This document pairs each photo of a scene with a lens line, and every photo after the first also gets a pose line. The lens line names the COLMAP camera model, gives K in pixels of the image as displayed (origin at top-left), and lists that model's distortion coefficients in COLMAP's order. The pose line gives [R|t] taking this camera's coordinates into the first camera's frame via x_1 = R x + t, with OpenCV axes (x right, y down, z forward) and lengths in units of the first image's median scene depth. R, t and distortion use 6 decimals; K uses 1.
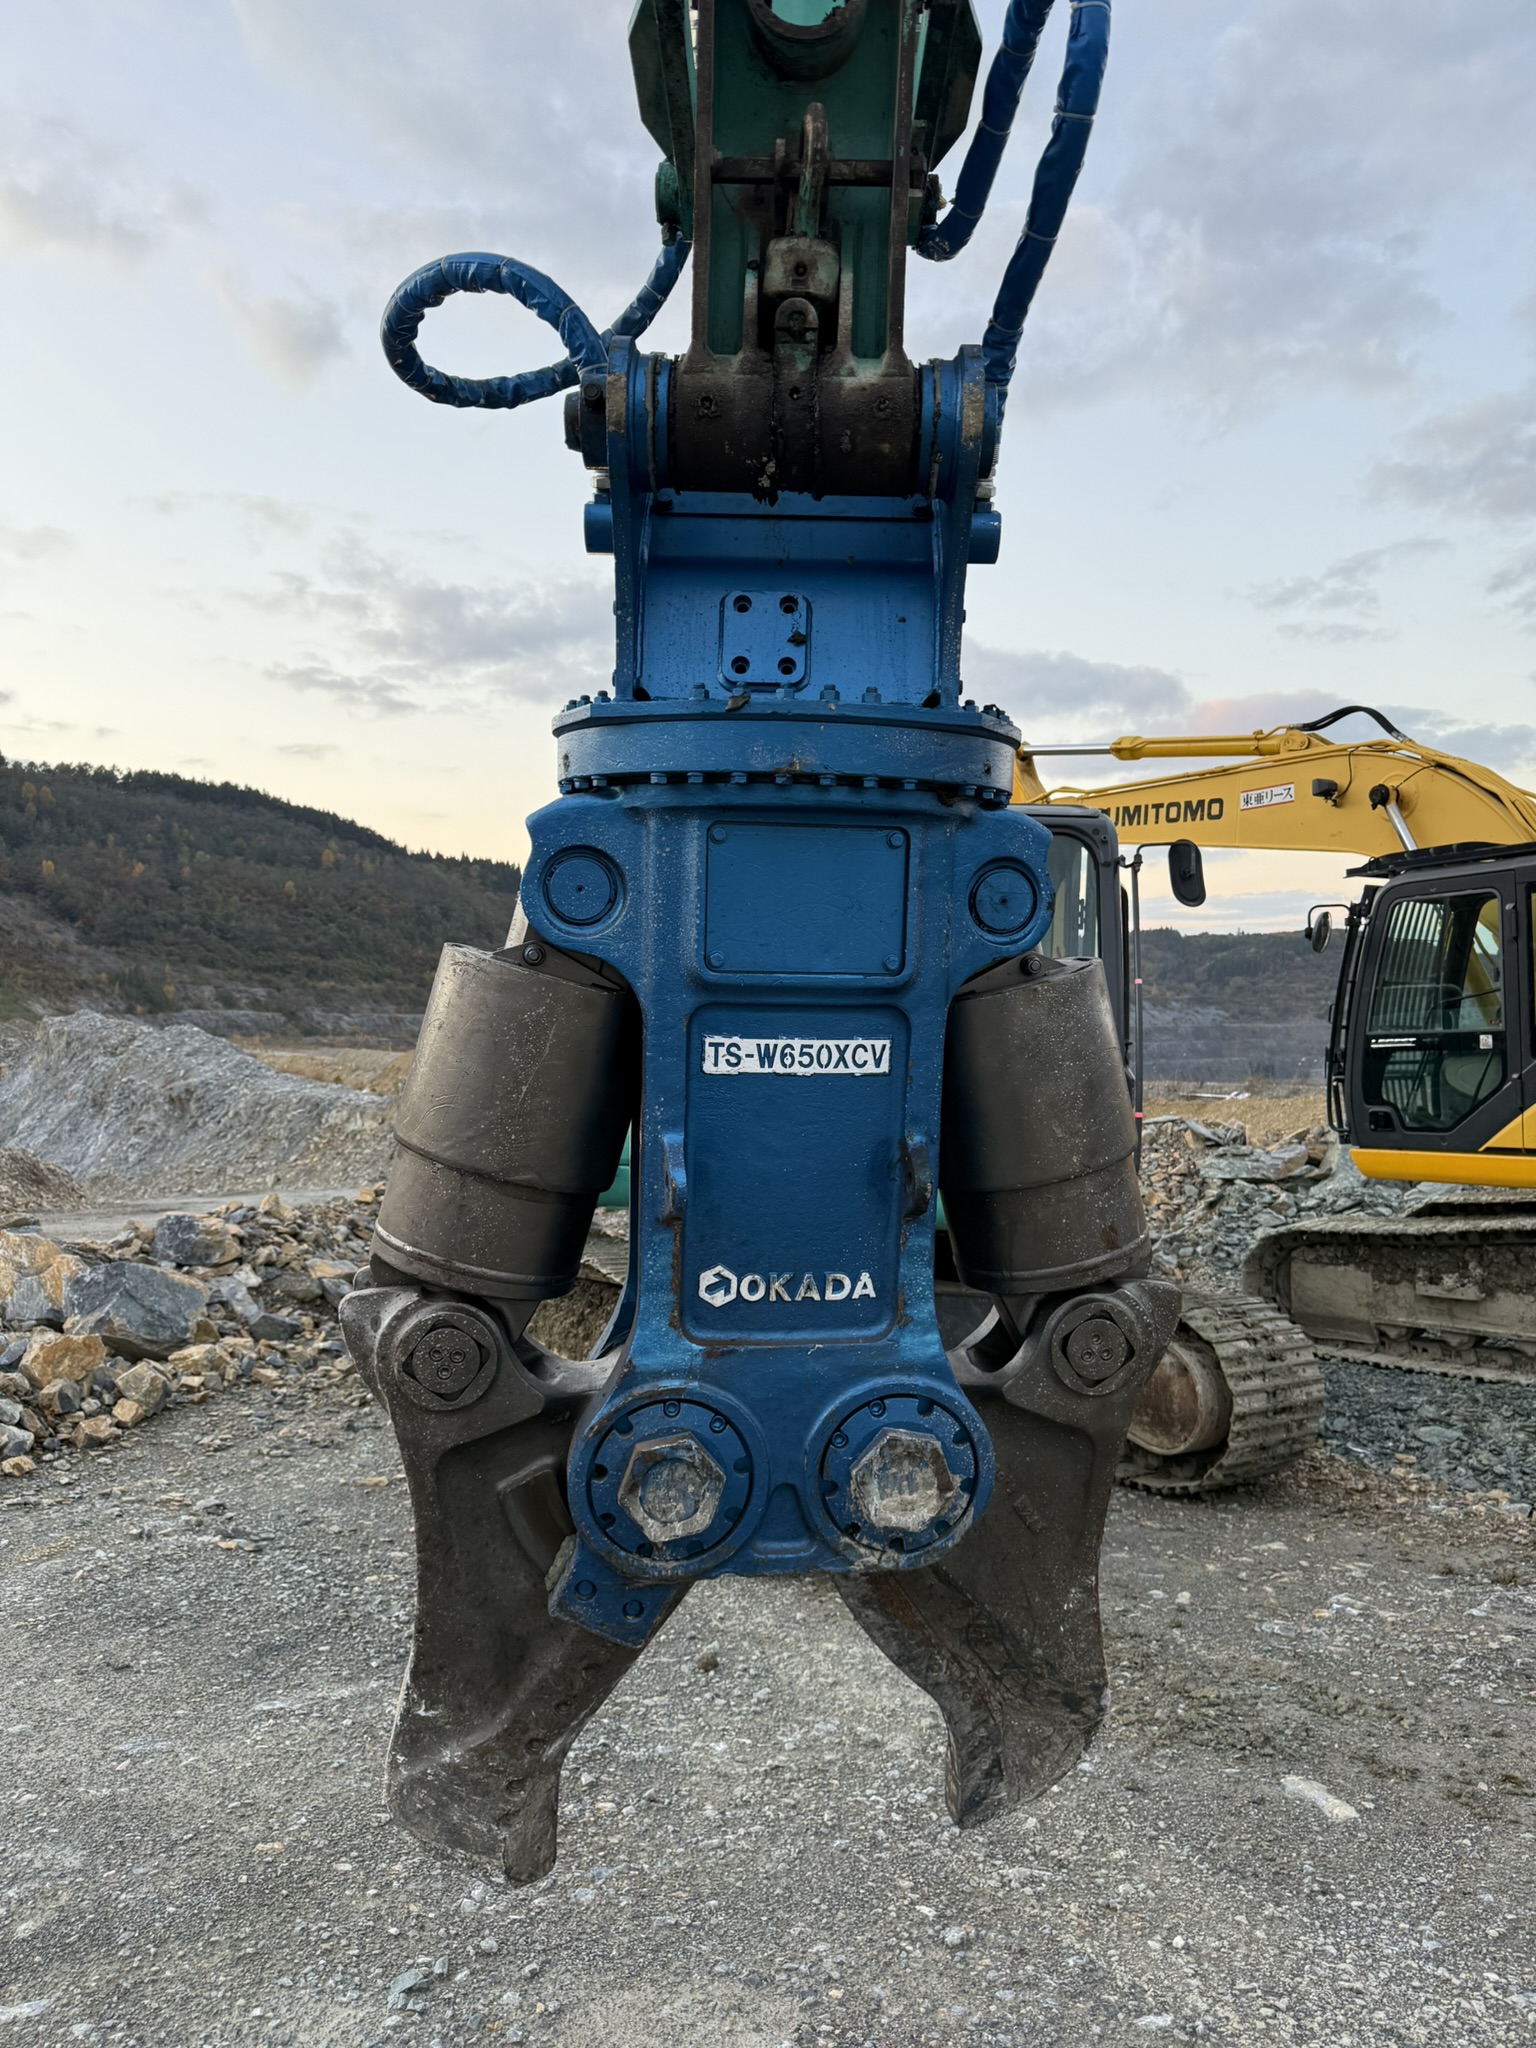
lens RADIAL K [[1381.1, 0, 770.2], [0, 1381.1, 1013.1], [0, 0, 1]] dist [0.077640, -0.106250]
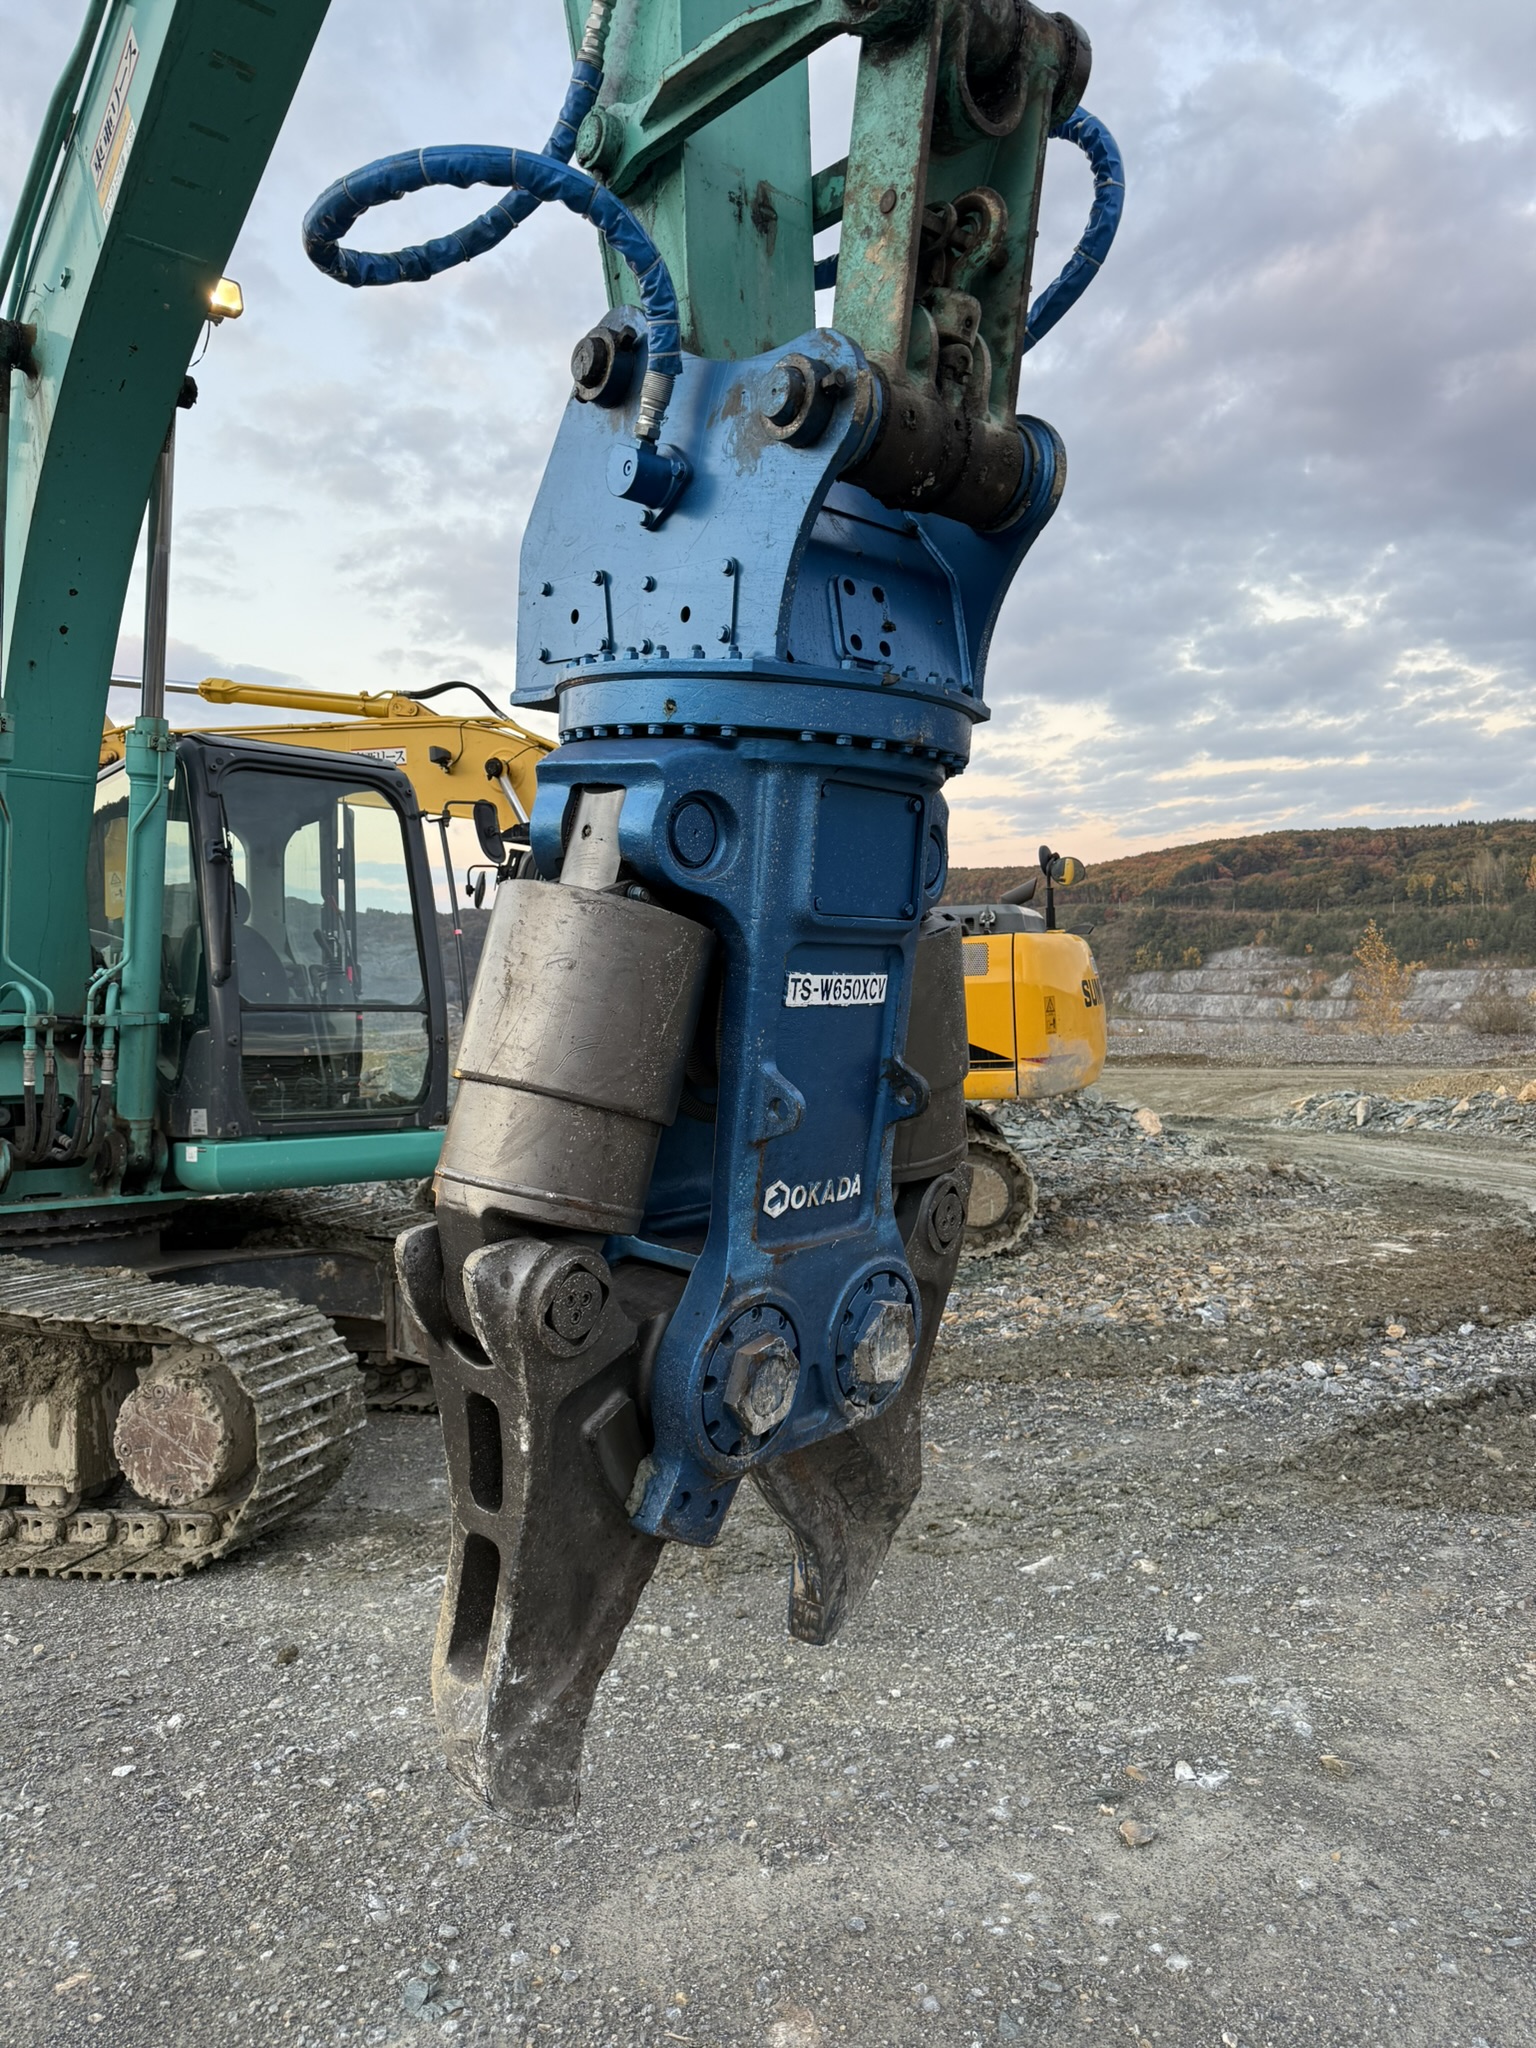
lens RADIAL K [[1381.1, 0, 770.2], [0, 1381.1, 1013.1], [0, 0, 1]] dist [0.077640, -0.106250]
pose [[0.741218, -0.027250, 0.670711, -0.778074], [0.006043, 0.999406, 0.033927, 0.011245], [-0.671237, -0.021094, 0.740943, 0.188261]]
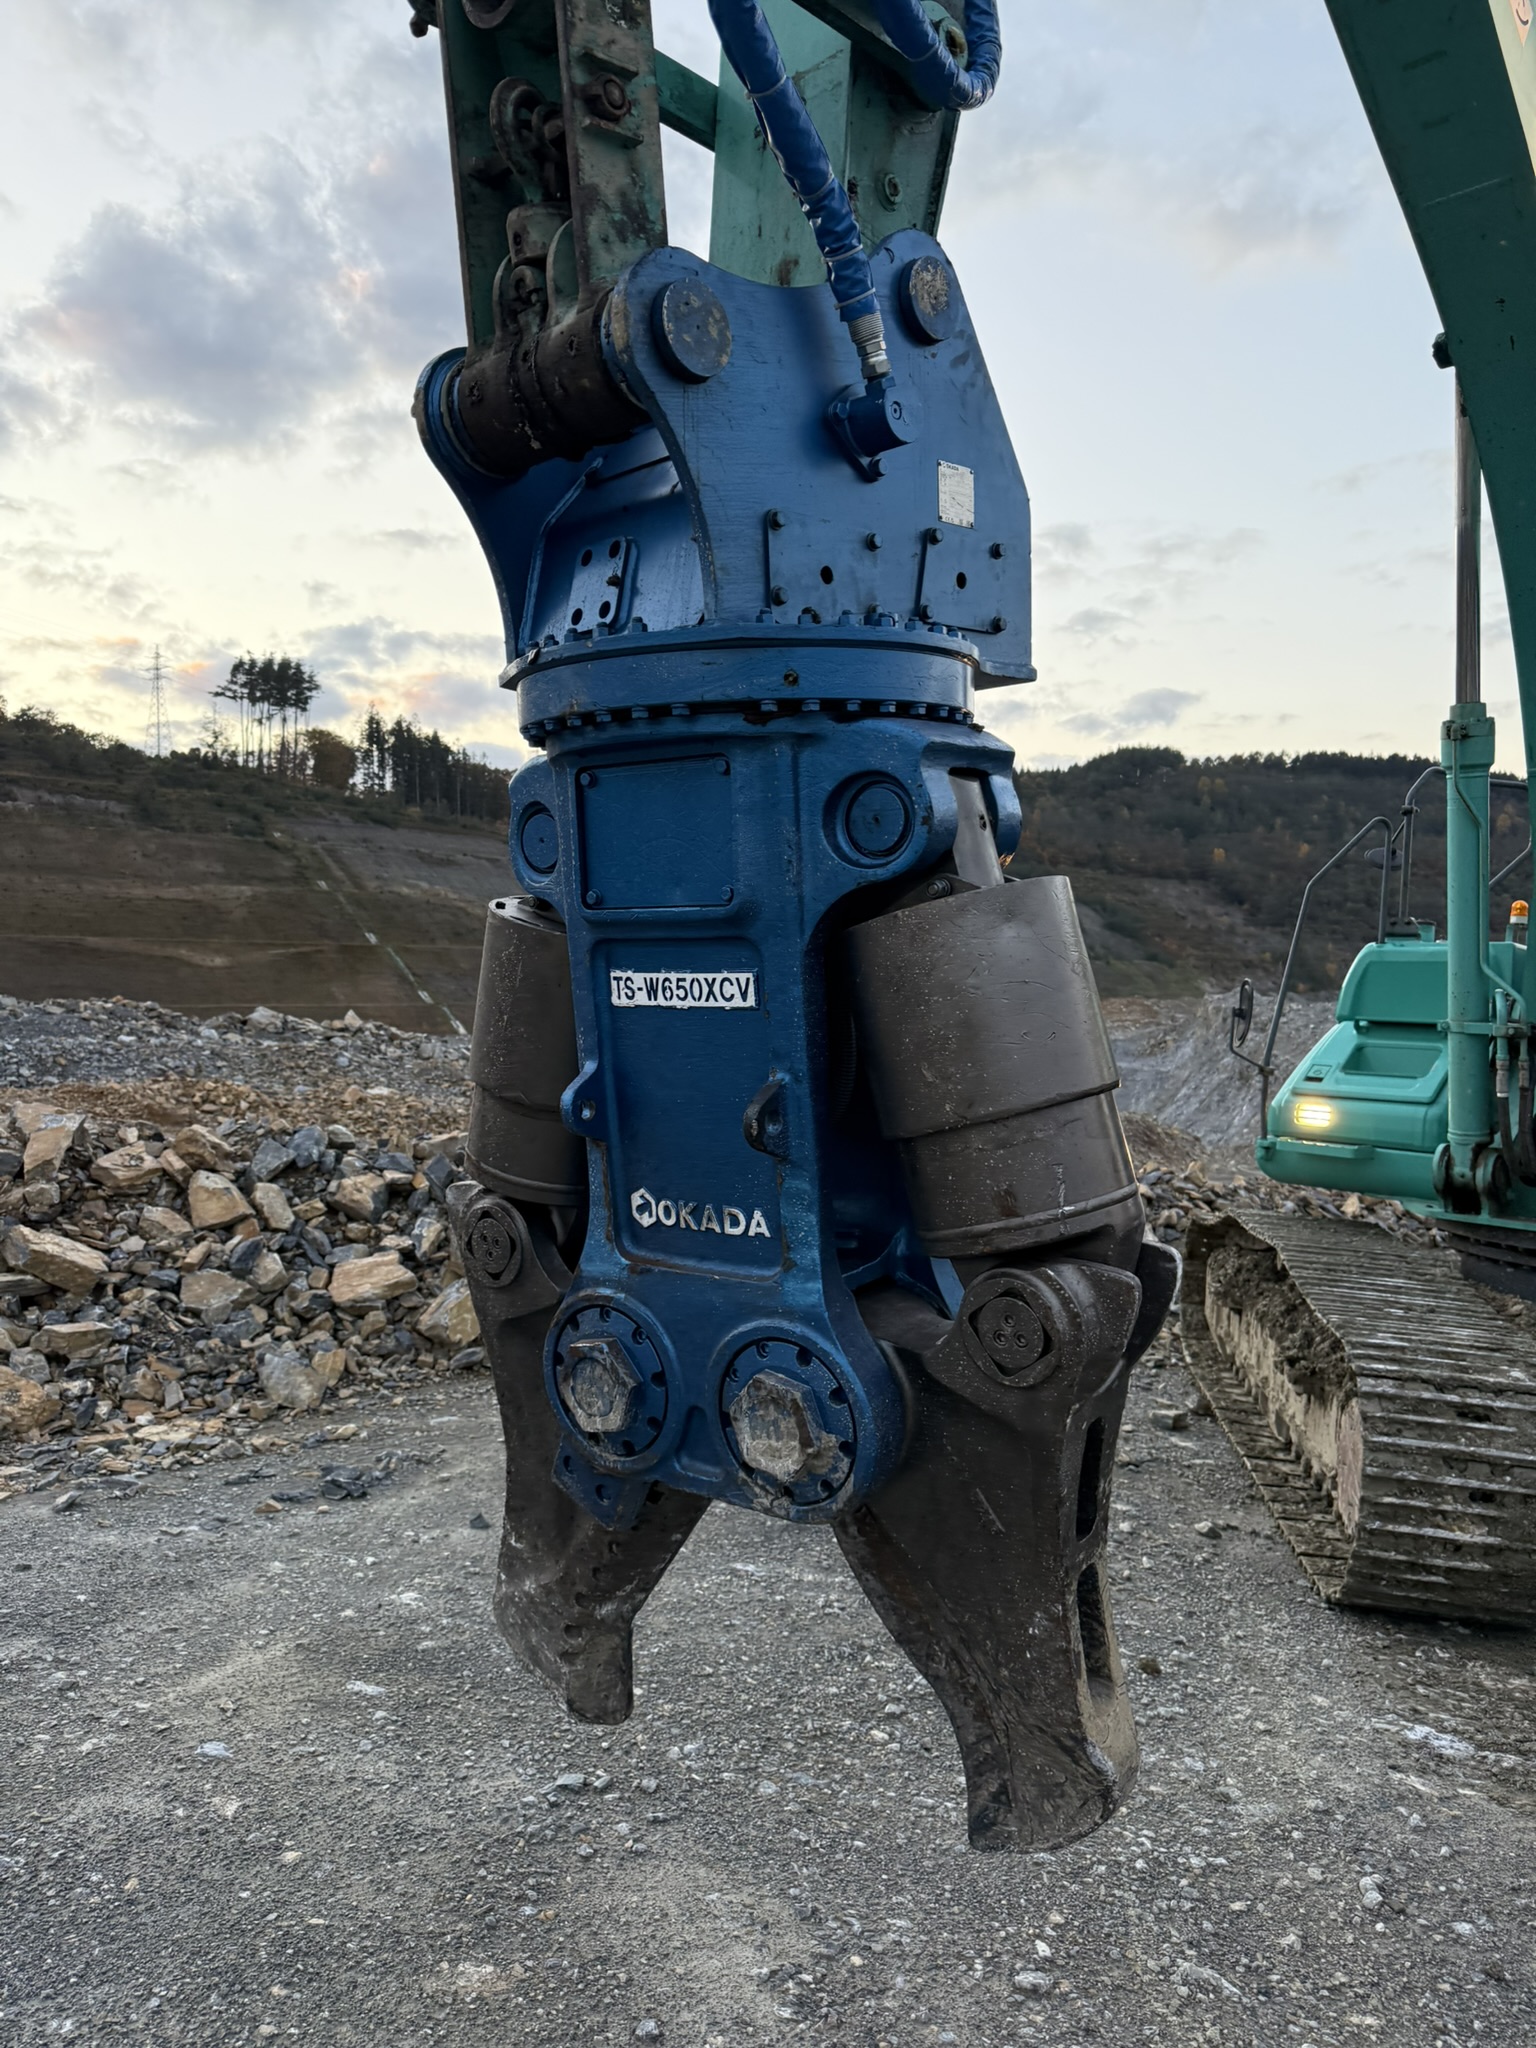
lens RADIAL K [[1407.4, 0, 790.3], [0, 1407.4, 1018.0], [0, 0, 1]] dist [0.083750, -0.109942]
pose [[0.730669, 0.009798, -0.682662, 0.778568], [0.004583, 0.999804, 0.019255, 0.031975], [0.682717, -0.017197, 0.730481, 0.291097]]
